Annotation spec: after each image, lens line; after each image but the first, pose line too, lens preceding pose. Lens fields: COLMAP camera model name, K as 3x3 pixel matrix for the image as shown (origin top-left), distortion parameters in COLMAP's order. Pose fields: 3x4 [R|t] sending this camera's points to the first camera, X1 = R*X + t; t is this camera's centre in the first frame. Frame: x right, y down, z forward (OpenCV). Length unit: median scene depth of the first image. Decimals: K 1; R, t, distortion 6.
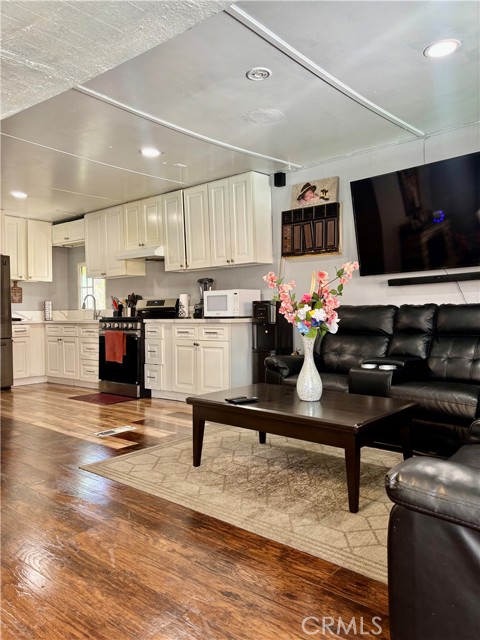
lens RADIAL K [[487.2, 0, 245.7], [0, 487.2, 316.3], [0, 0, 1]] dist [0.012881, 0.009675]
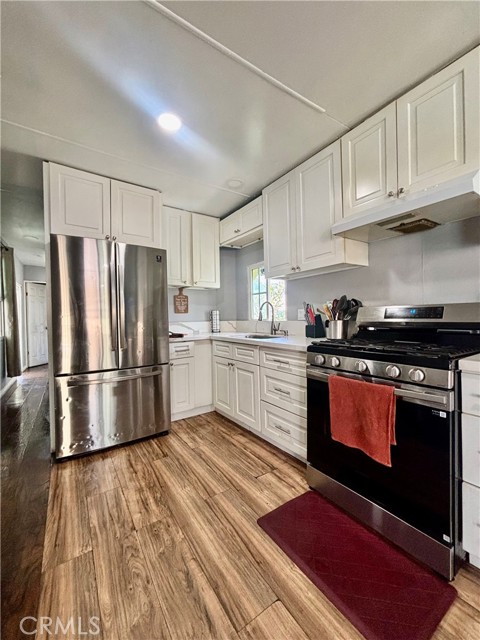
lens RADIAL K [[258.1, 0, 240.6], [0, 258.1, 319.3], [0, 0, 1]] dist [-0.006370, 0.001563]
pose [[0.959386, -0.001303, -0.282094, -0.252656], [0.004285, 0.999941, 0.009957, -0.021741], [0.282064, -0.010762, 0.959335, 0.622218]]
